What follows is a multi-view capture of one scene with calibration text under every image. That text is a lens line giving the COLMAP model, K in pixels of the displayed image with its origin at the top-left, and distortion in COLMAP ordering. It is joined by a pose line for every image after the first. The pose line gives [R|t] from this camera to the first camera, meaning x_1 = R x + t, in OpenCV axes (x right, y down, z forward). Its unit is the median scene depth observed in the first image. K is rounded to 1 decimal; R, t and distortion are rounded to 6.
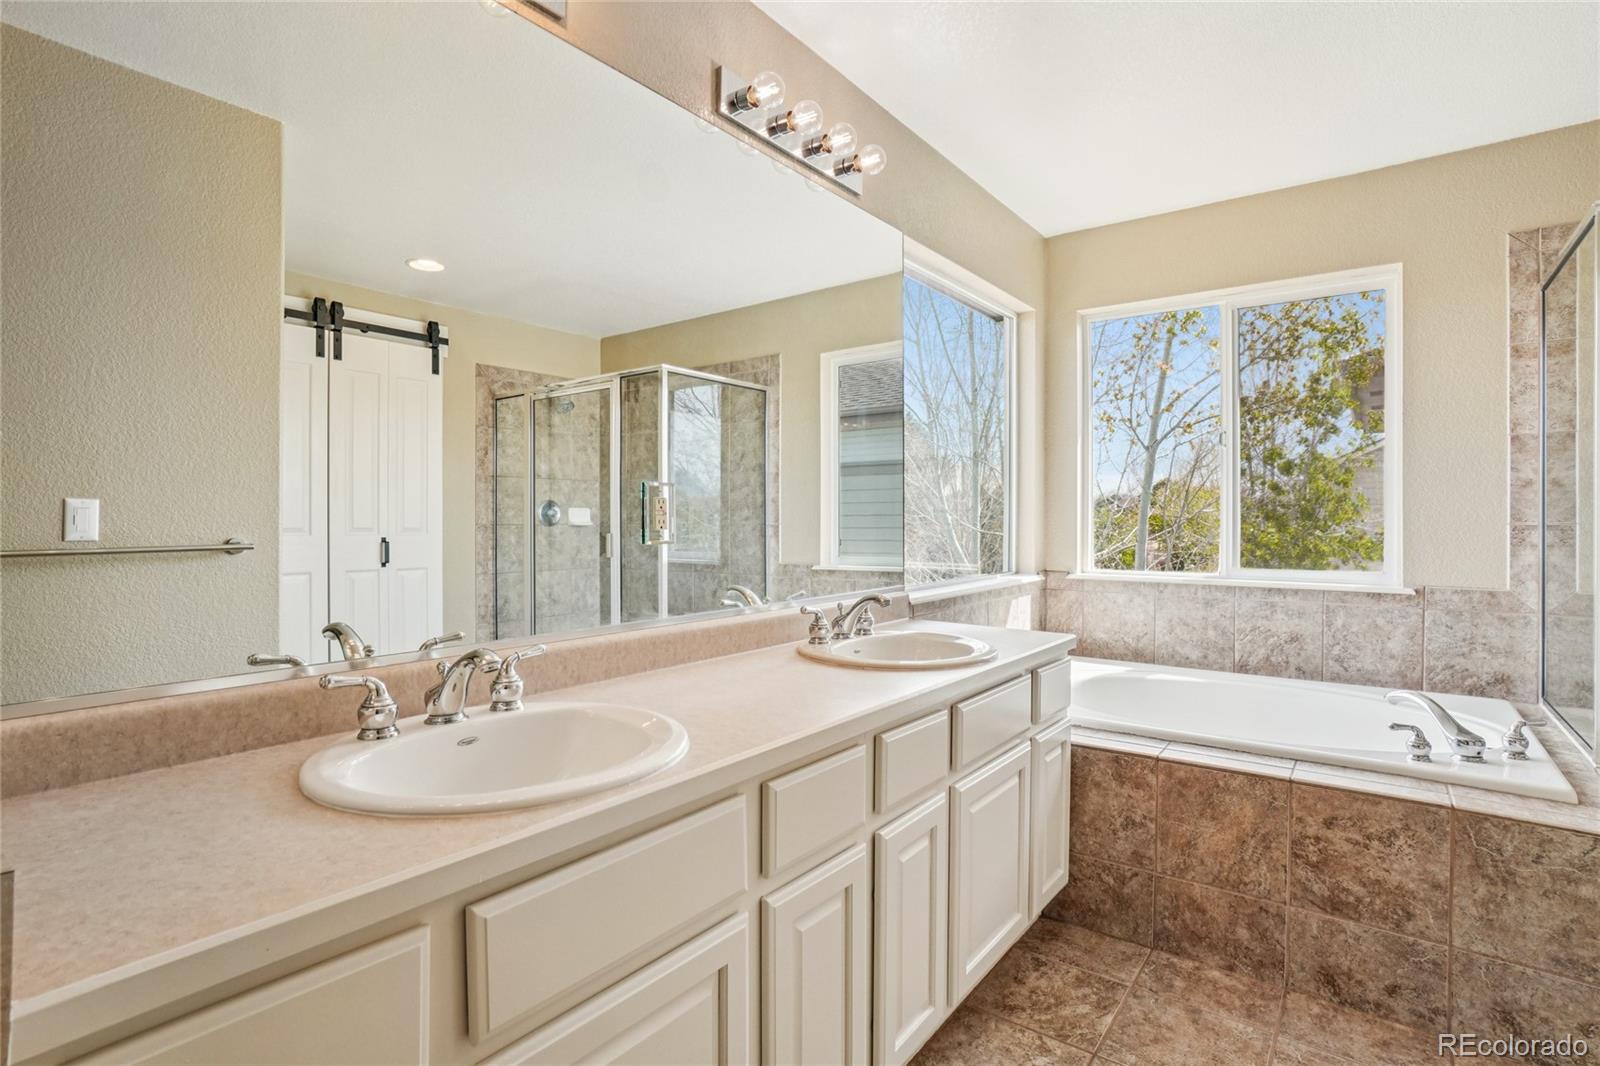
lens RADIAL K [[793.0, 0, 784.3], [0, 793.0, 526.0], [0, 0, 1]] dist [-0.059048, 0.025827]
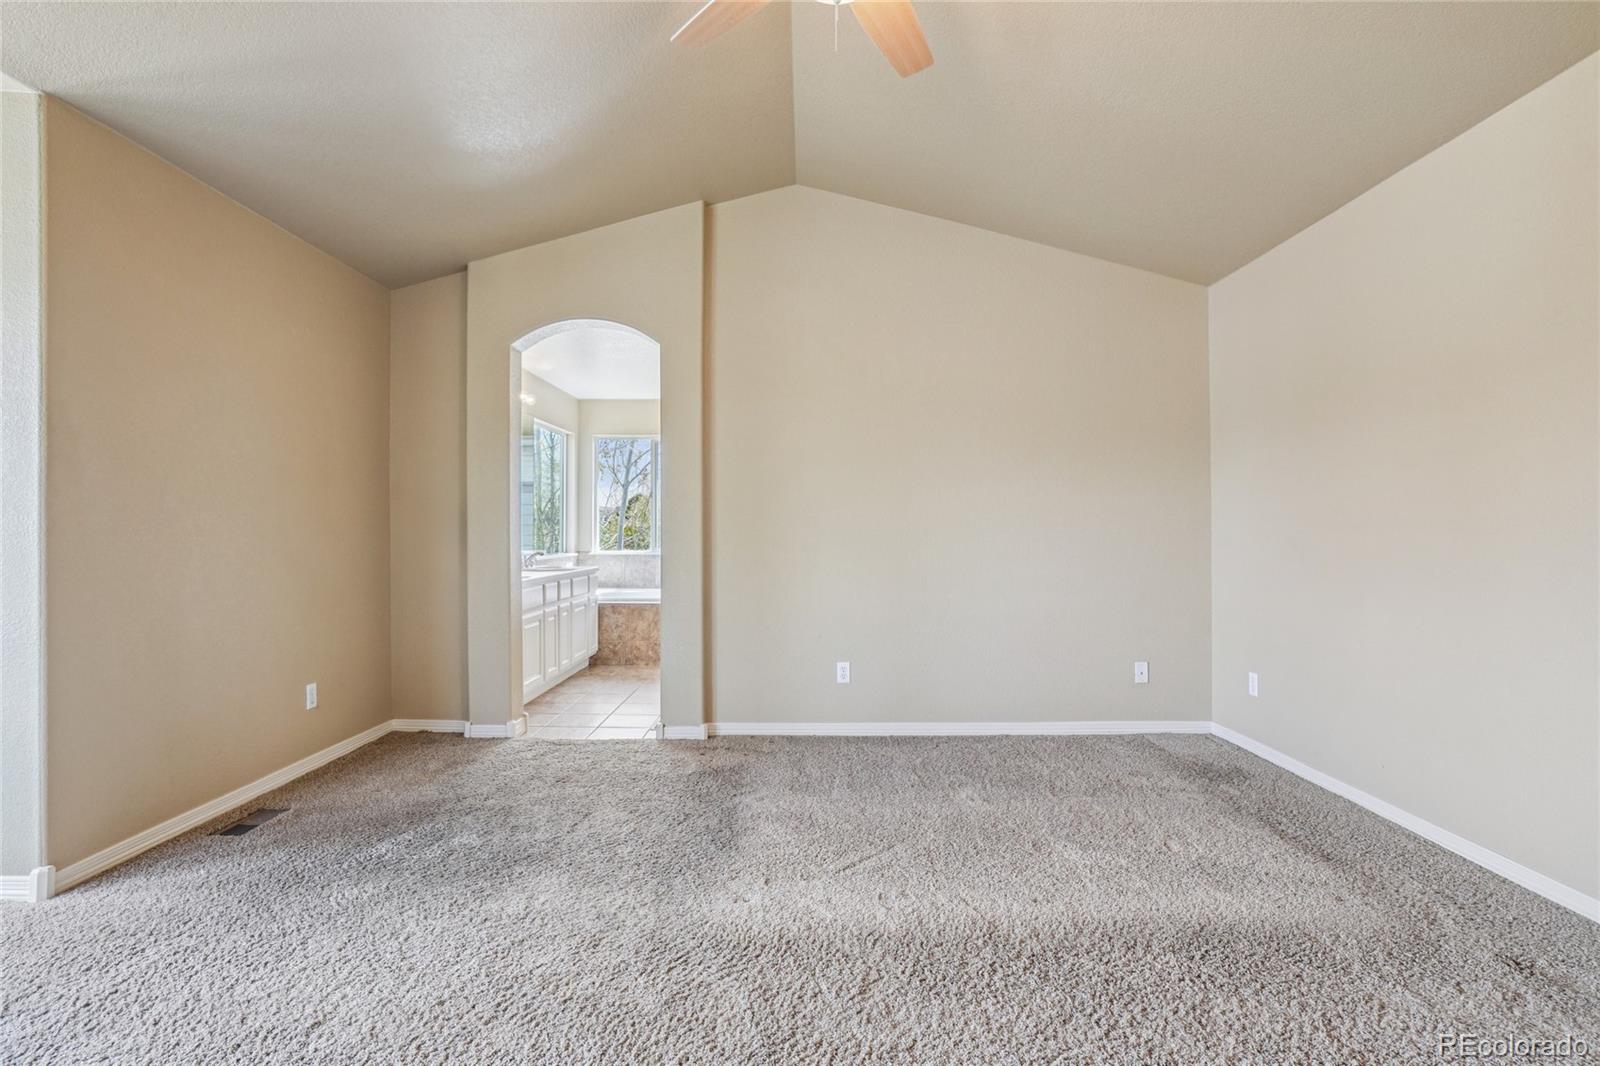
lens RADIAL K [[776.2, 0, 801.7], [0, 776.2, 521.5], [0, 0, 1]] dist [-0.056771, 0.024502]
pose [[0.790244, 0.004554, 0.612775, -0.693811], [0.006969, 0.999841, -0.016417, 0.018335], [-0.612752, 0.017244, 0.790087, -1.517136]]
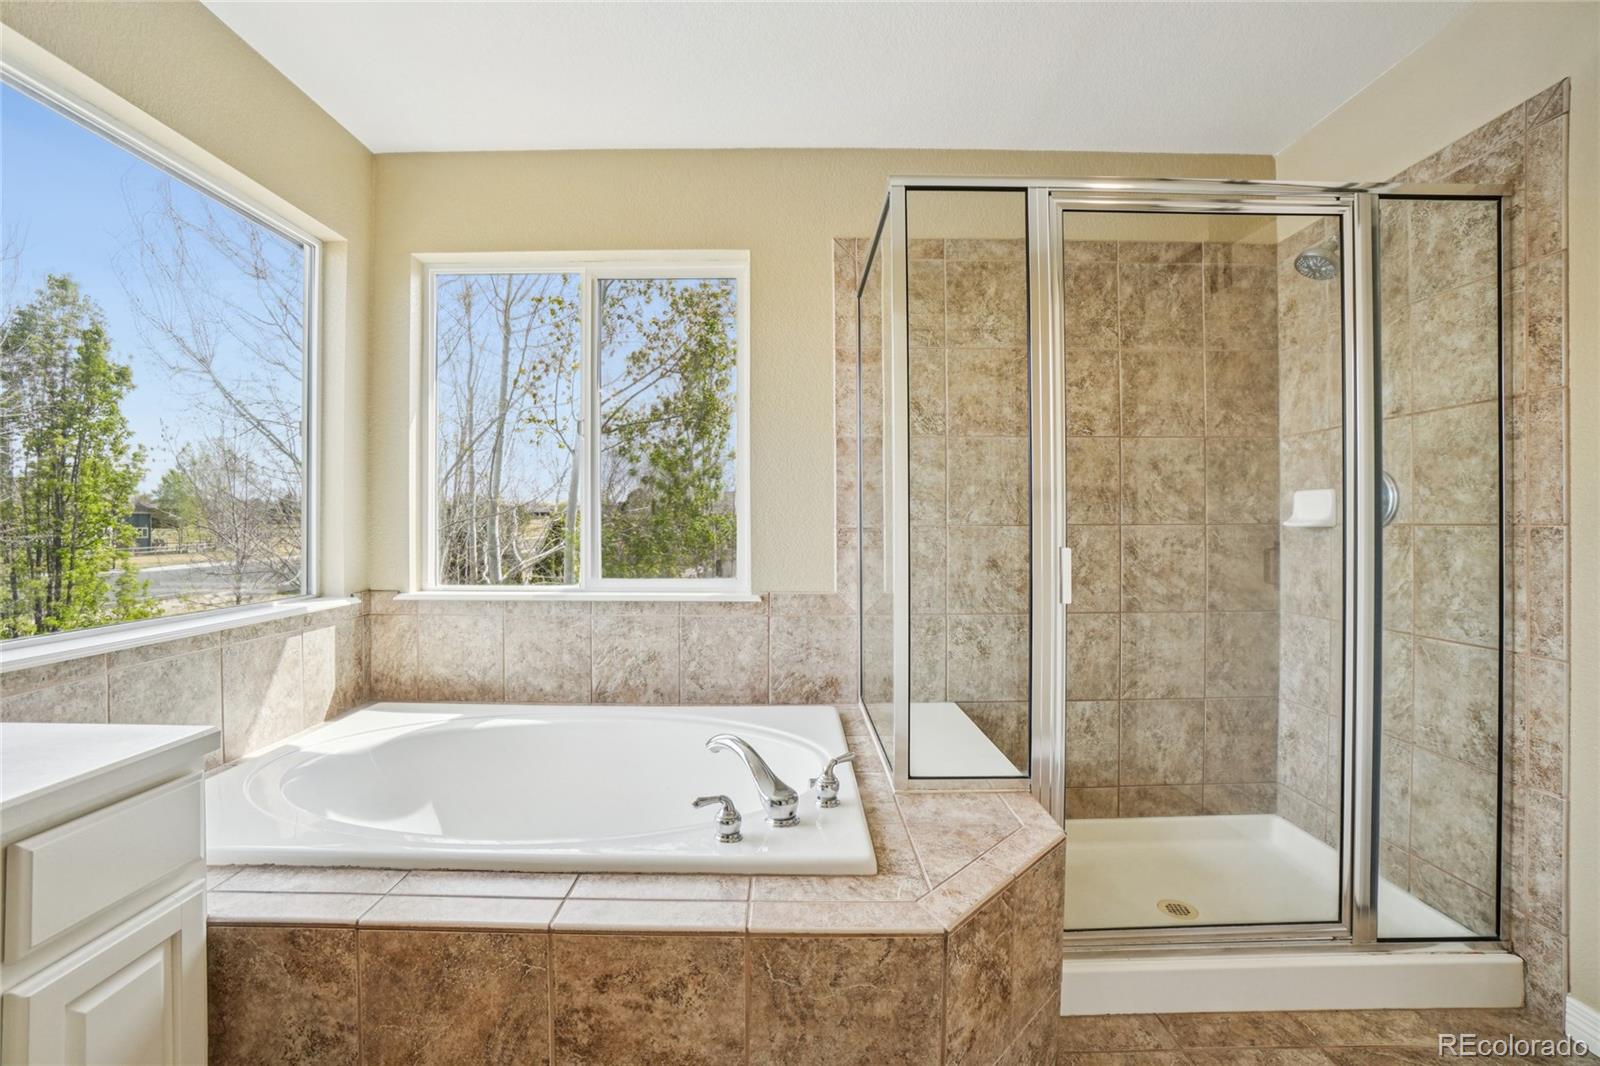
lens RADIAL K [[721.4, 0, 794.7], [0, 721.4, 525.5], [0, 0, 1]] dist [-0.056605, 0.000780]
pose [[0.786904, -0.003772, 0.617064, 0.335206], [0.006517, 0.999976, -0.002199, -0.002324], [-0.617042, 0.005752, 0.786910, 0.305172]]
